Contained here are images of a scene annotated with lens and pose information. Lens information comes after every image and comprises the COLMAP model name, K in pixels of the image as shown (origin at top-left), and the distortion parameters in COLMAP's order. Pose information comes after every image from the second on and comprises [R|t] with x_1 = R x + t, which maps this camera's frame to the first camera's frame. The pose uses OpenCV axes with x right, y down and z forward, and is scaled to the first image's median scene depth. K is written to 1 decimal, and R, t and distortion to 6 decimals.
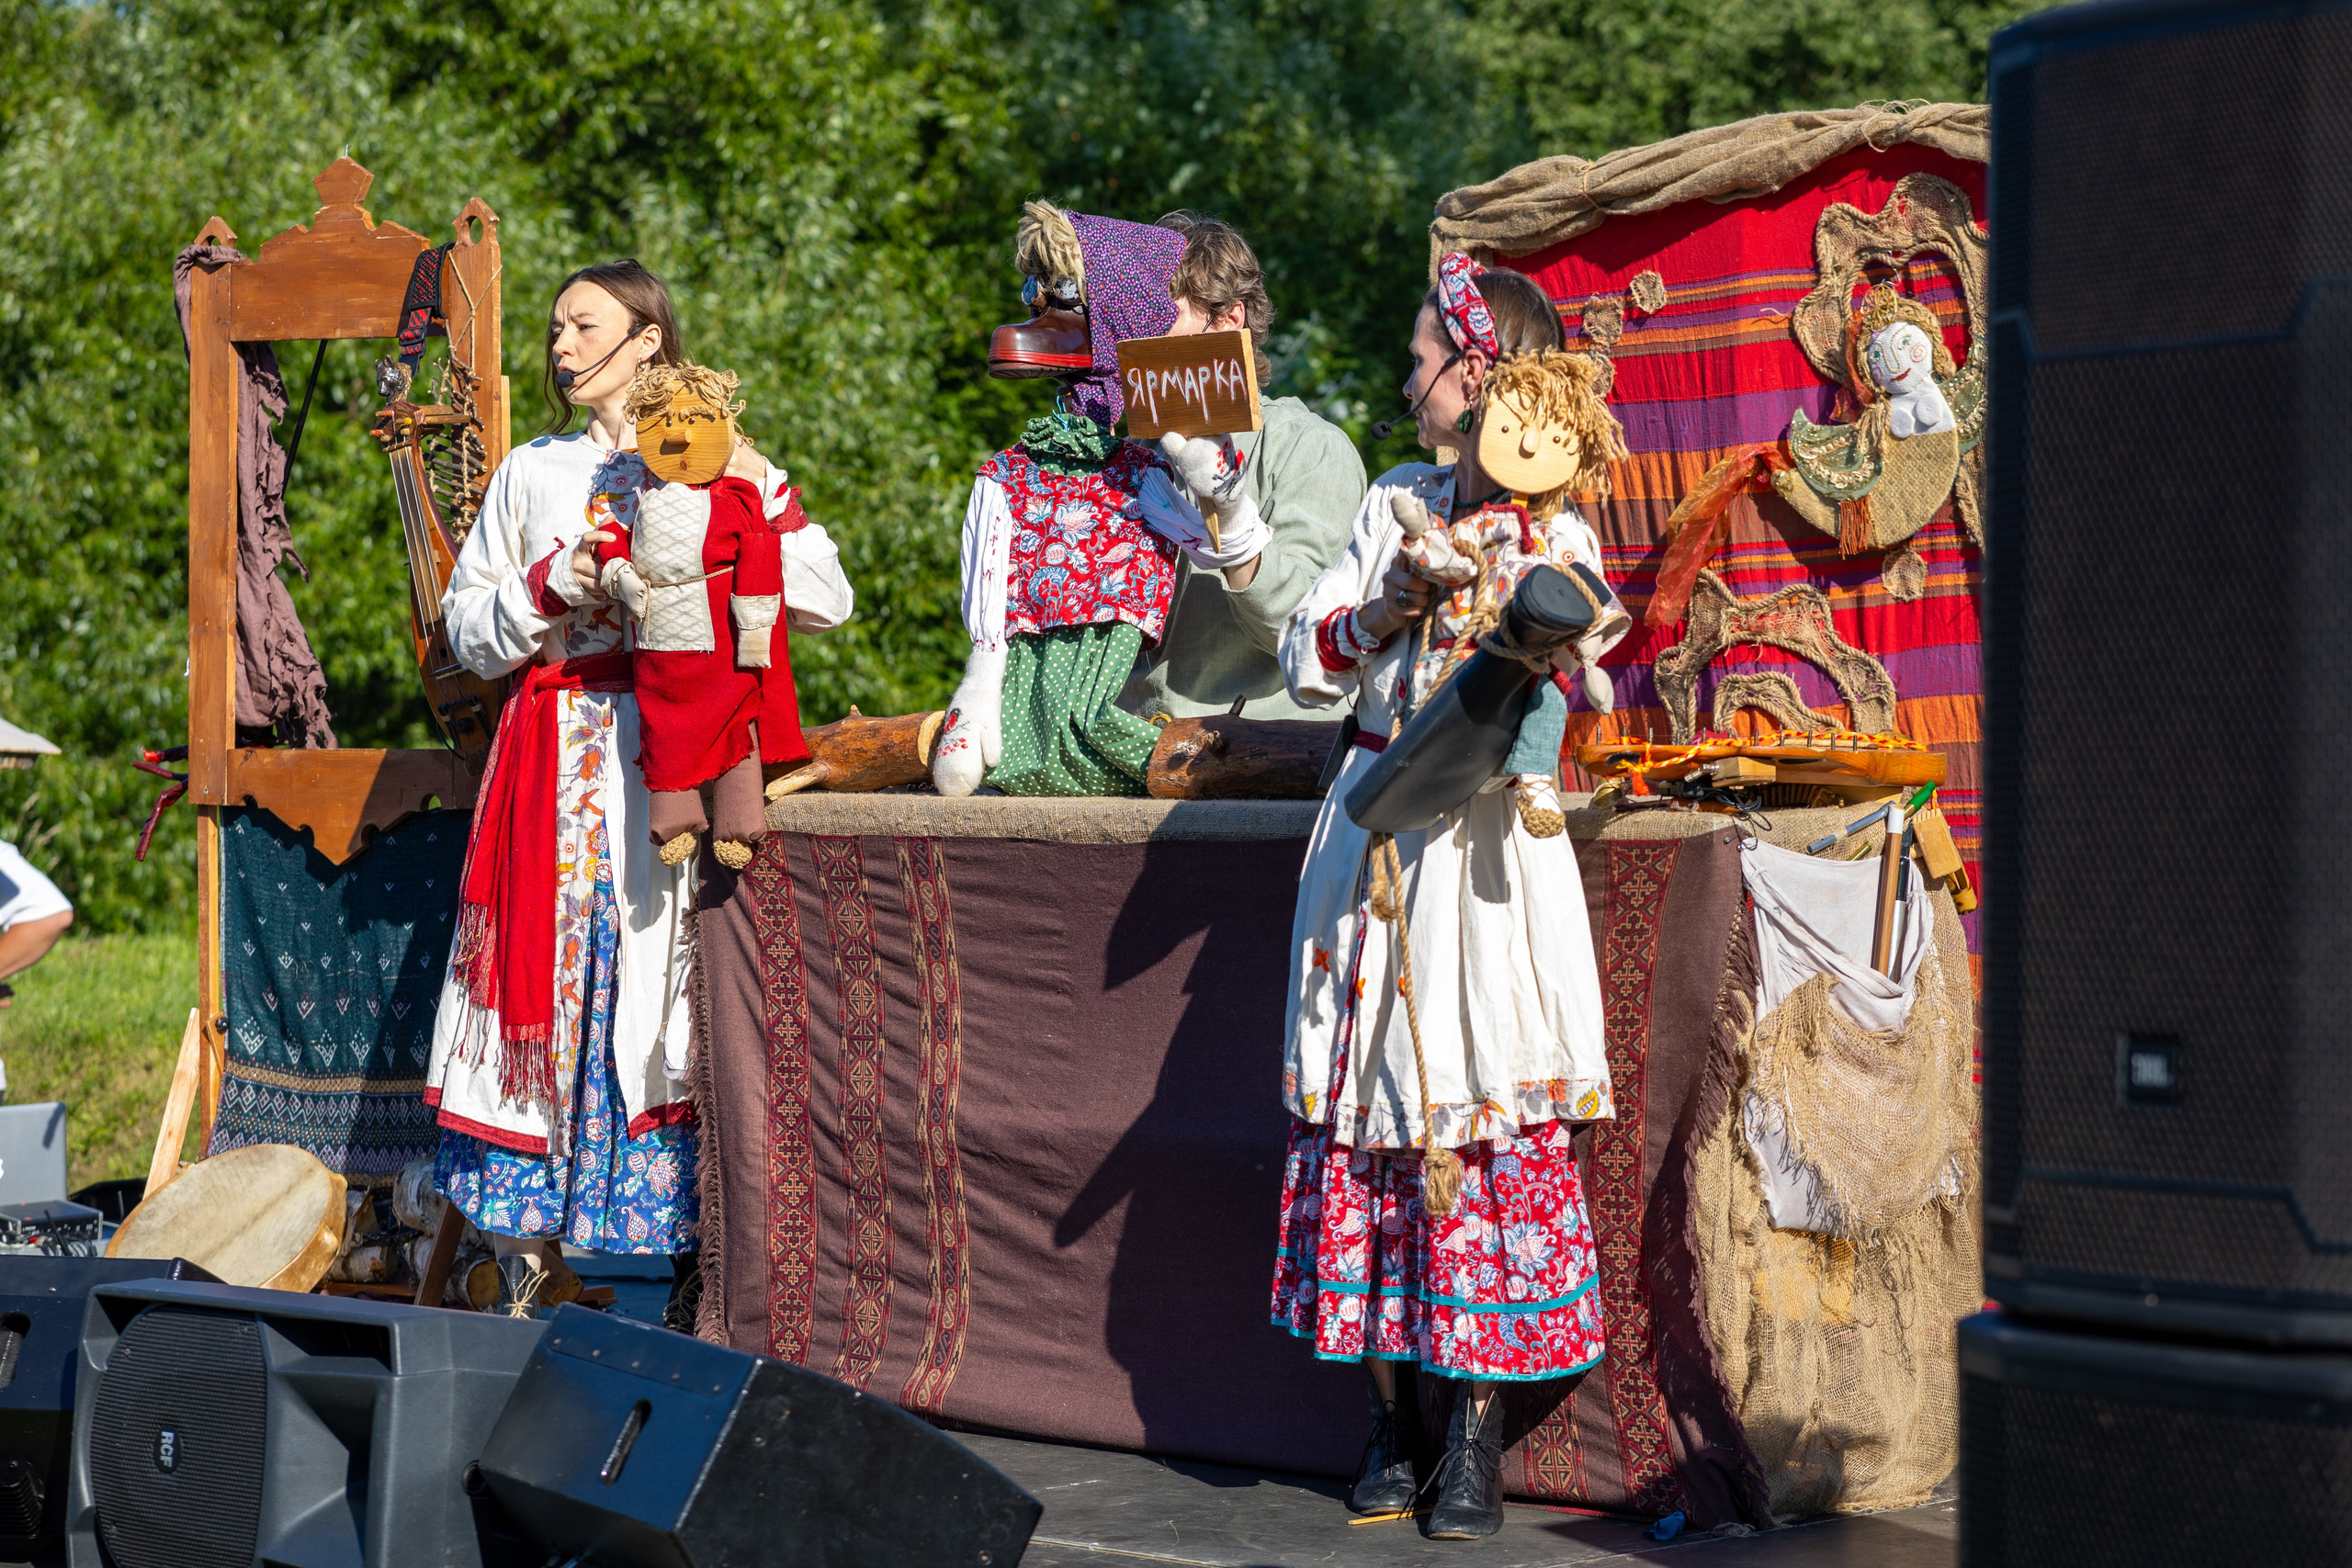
lens RADIAL K [[5696.9, 0, 1178.0], [0, 5696.9, 776.4], [0, 0, 1]] dist [0.436525, 0.000000]
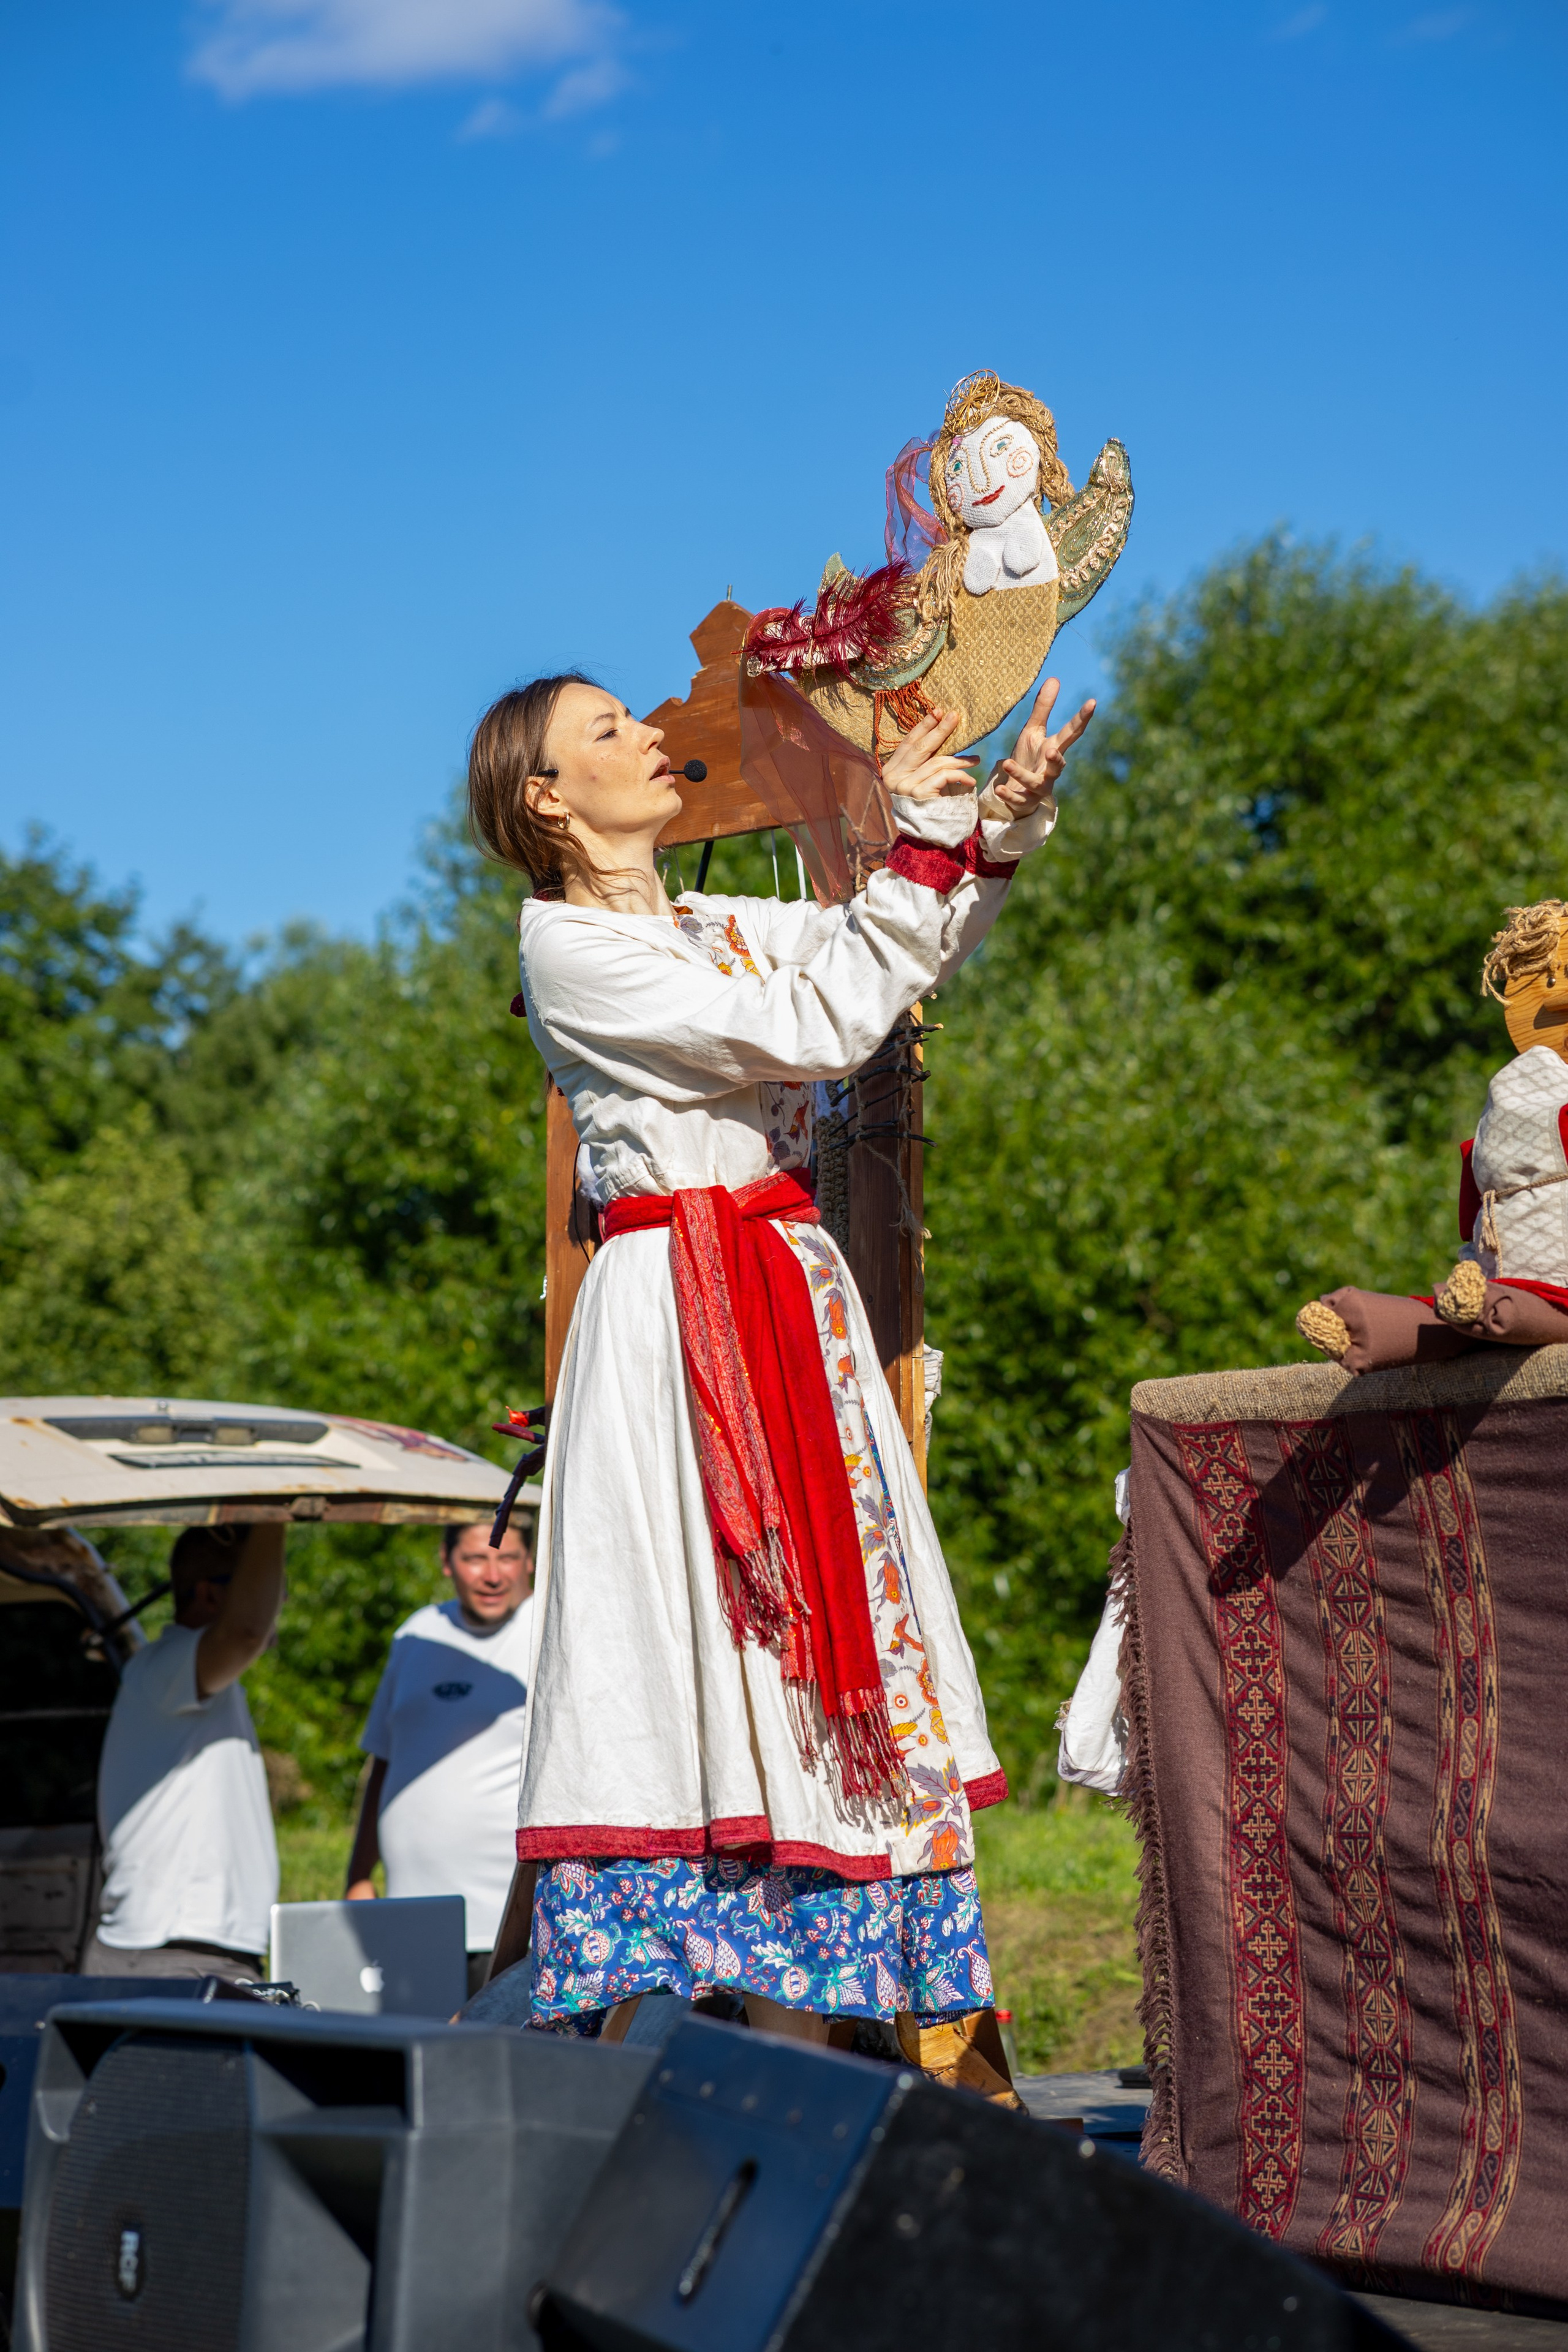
lens RADIAL K [[5697.5, 0, 793.2], [0, 5697.5, 1239.2], [0, 0, 1]] dist [0.436525, 0.000000]
pose [[0.974335, -0.031576, -0.222875, 0.032993], [0.010394, 0.995368, -0.095580, 0.053478], [0.224861, 0.090810, 0.970150, 0.316912]]
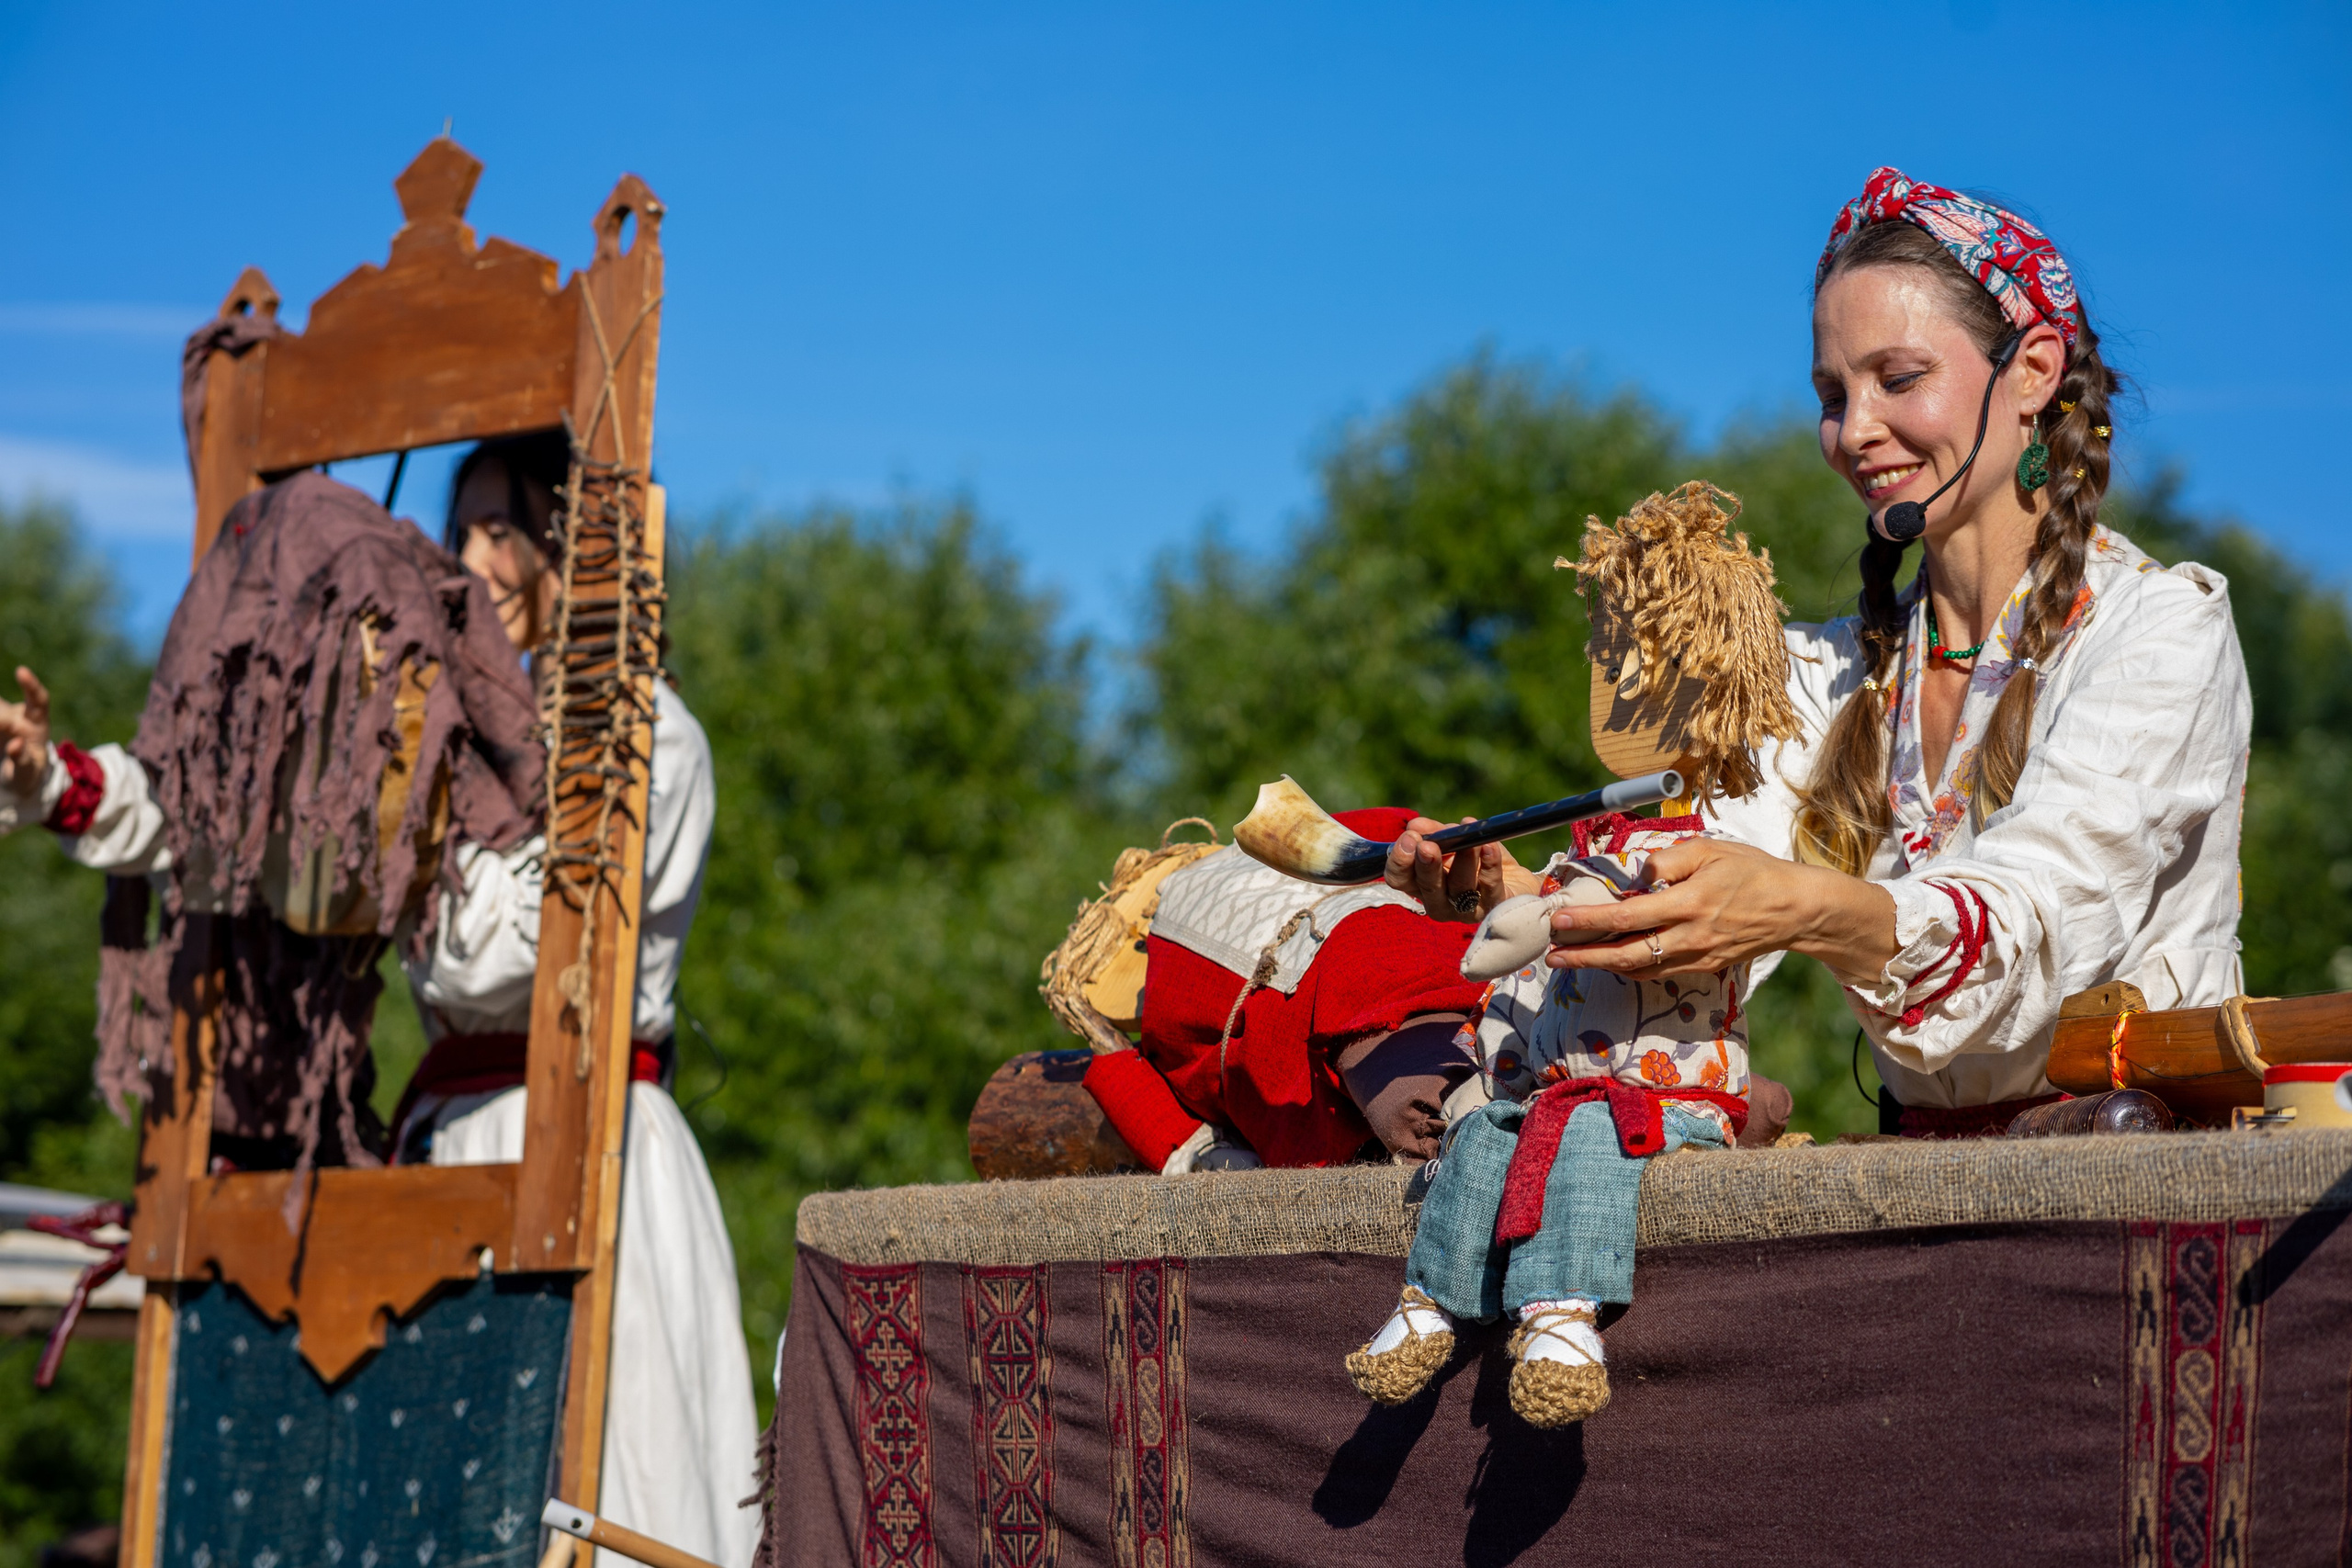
lens RADIAL K [[5696.9, 0, 1199.8], [0, 5696.9, 775.2], [0, 0, 1]] dist [0.436525, 0.000000]
pose [[0.978744, 0.035665, -0.201961, 0.051259], [-0.068109, 0.985397, -0.156057, 0.043295], [0.193446, 0.166495, 0.966881, 0.529002]]
